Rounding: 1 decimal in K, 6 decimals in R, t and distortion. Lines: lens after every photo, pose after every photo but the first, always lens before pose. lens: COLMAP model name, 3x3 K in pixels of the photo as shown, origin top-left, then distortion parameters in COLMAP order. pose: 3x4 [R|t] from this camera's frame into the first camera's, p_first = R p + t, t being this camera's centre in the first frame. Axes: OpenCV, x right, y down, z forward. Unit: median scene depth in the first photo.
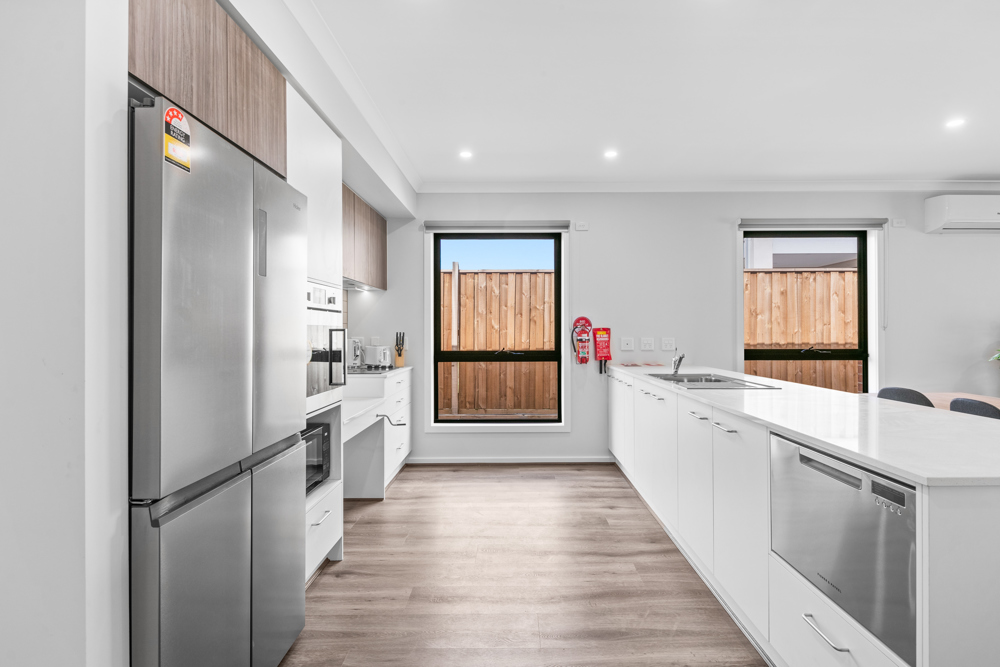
lens RADIAL K [[484.2, 0, 500.0], [0, 484.2, 333.5], [0, 0, 1]] dist [-0.000777, -0.000164]
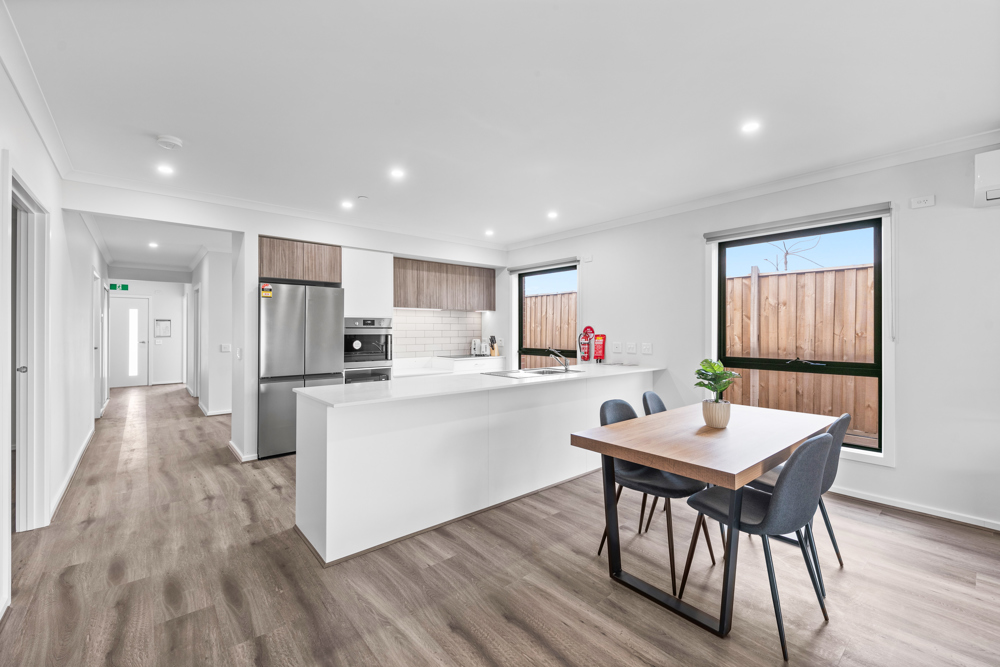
lens RADIAL K [[419.5, 0, 501.4], [0, 419.5, 328.7], [0, 0, 1]] dist [-0.001768, 0.000088]
pose [[0.644263, 0.000759, -0.764803, 0.891873], [-0.006785, 0.999966, -0.004723, -0.019399], [0.764774, 0.008232, 0.644247, 0.064786]]
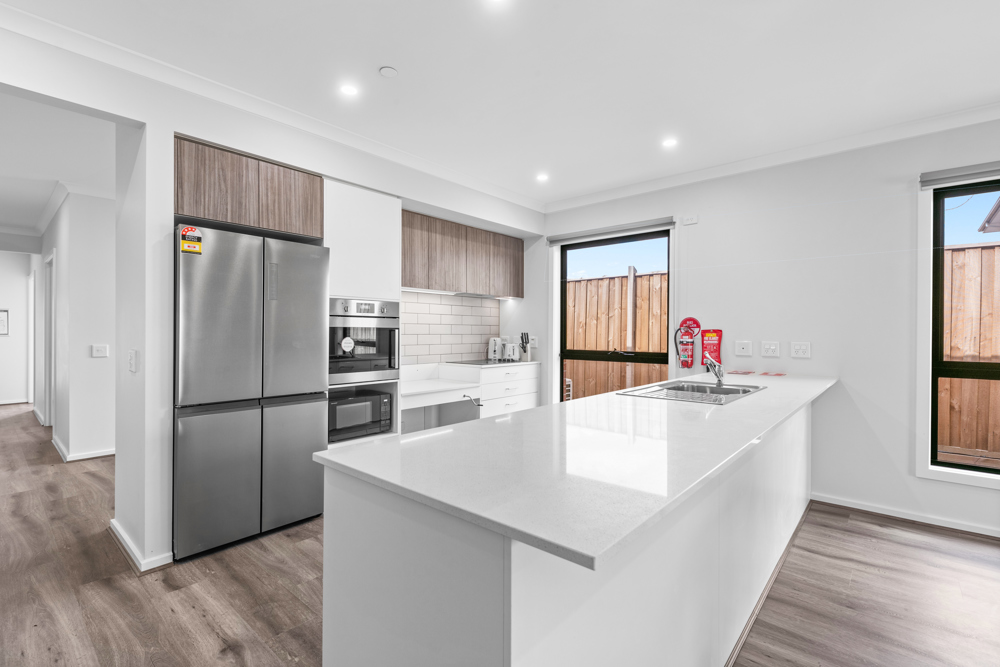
lens RADIAL K [[454.3, 0, 500.0], [0, 454.3, 333.5], [0, 0, 1]] dist [0.001980, -0.004342]
pose [[0.749546, 0.008402, -0.661899, 0.466763], [-0.010280, 0.999947, 0.001051, -0.000834], [0.661873, 0.006017, 0.749592, 0.107148]]
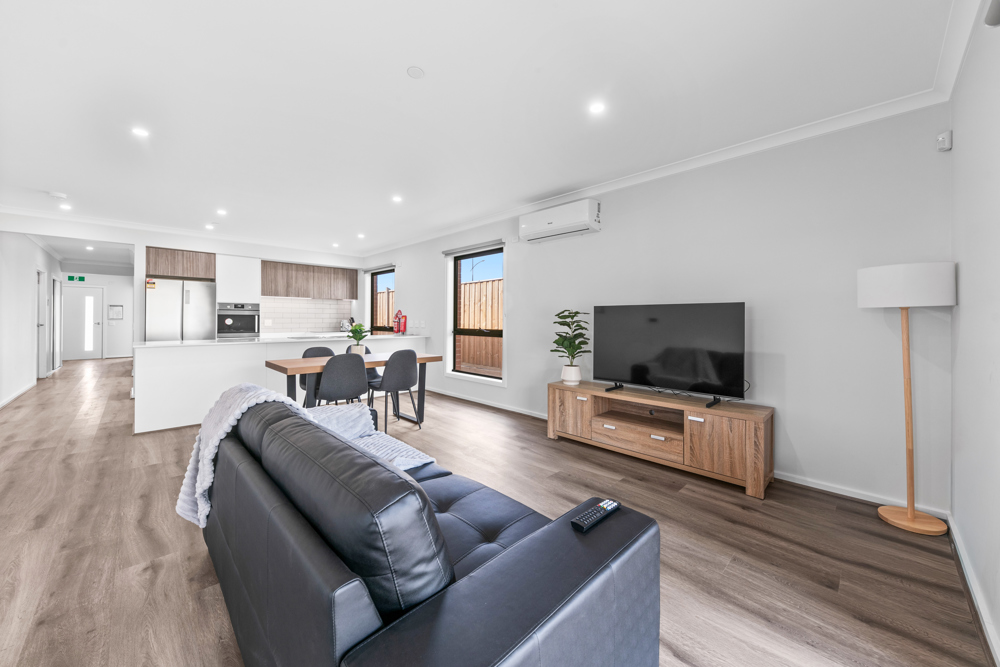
lens RADIAL K [[369.4, 0, 508.9], [0, 369.4, 319.8], [0, 0, 1]] dist [0.000367, -0.004092]
pose [[0.706317, 0.007108, -0.707860, 1.540352], [-0.010837, 0.999941, -0.000773, 0.002764], [0.707813, 0.008218, 0.706352, 0.242390]]
